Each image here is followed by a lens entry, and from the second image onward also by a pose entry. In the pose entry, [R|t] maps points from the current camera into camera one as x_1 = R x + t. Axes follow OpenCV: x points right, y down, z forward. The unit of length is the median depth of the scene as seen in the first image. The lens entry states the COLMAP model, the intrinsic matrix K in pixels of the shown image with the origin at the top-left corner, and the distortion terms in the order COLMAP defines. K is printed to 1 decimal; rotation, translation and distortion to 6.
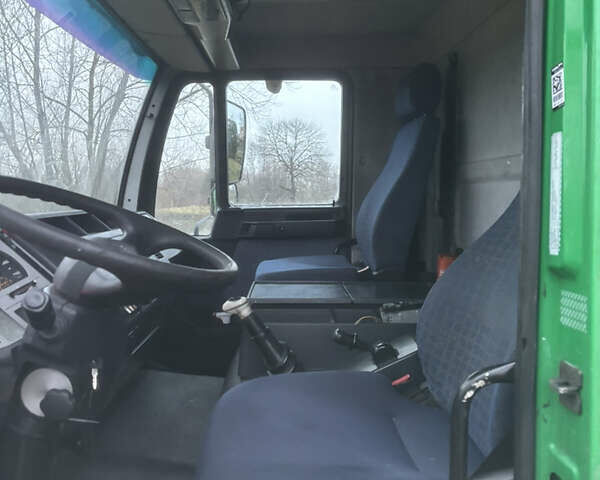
lens RADIAL K [[607.0, 0, 310.9], [0, 607.0, 249.3], [0, 0, 1]] dist [0.101226, -0.204436]
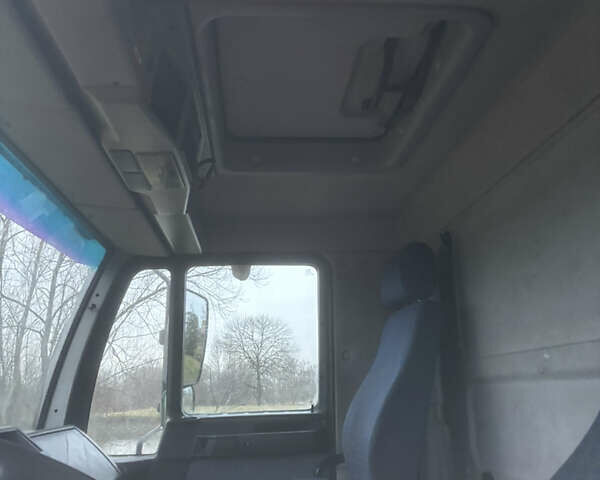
lens RADIAL K [[607.0, 0, 310.9], [0, 607.0, 249.3], [0, 0, 1]] dist [0.101226, -0.204436]
pose [[0.998418, -0.004388, 0.056062, -0.008171], [0.021761, 0.949425, -0.313239, -0.019395], [-0.051852, 0.313964, 0.948018, 0.140407]]
